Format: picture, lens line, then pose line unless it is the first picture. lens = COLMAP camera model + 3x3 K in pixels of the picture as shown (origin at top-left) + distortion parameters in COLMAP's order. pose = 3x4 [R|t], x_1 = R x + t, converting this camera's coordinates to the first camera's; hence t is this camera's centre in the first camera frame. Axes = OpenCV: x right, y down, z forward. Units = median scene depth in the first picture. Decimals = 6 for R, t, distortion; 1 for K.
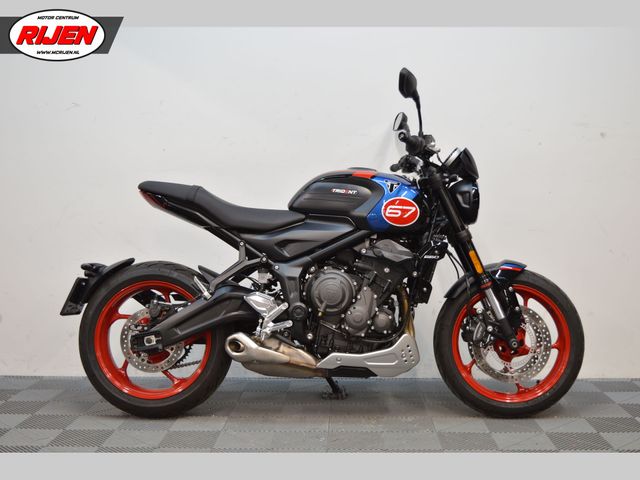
lens RADIAL K [[847.4, 0, 320.0], [0, 847.4, 240.0], [0, 0, 1]] dist [-0.047656, -0.018174]
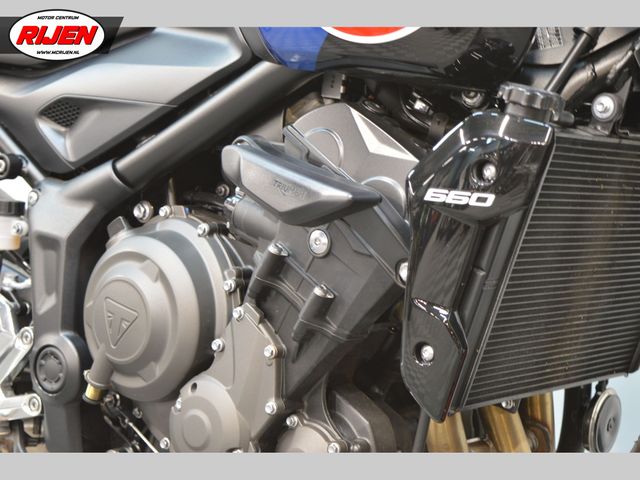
lens RADIAL K [[1294.5, 0, 320.0], [0, 1294.5, 240.0], [0, 0, 1]] dist [0.049960, 0.152526]
pose [[0.798622, 0.080473, -0.596428, 0.281297], [-0.011293, 0.992849, 0.118838, -0.005750], [0.601727, -0.088171, 0.793820, 0.718023]]
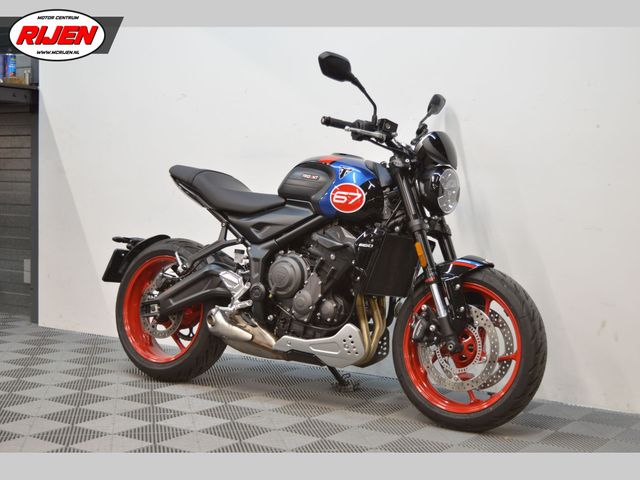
lens RADIAL K [[986.3, 0, 320.0], [0, 986.3, 240.0], [0, 0, 1]] dist [0.022945, 0.030286]
pose [[0.844078, 0.049401, -0.533940, 0.669045], [-0.054255, 0.998505, 0.006615, 0.009033], [0.533468, 0.023385, 0.845497, 0.022706]]
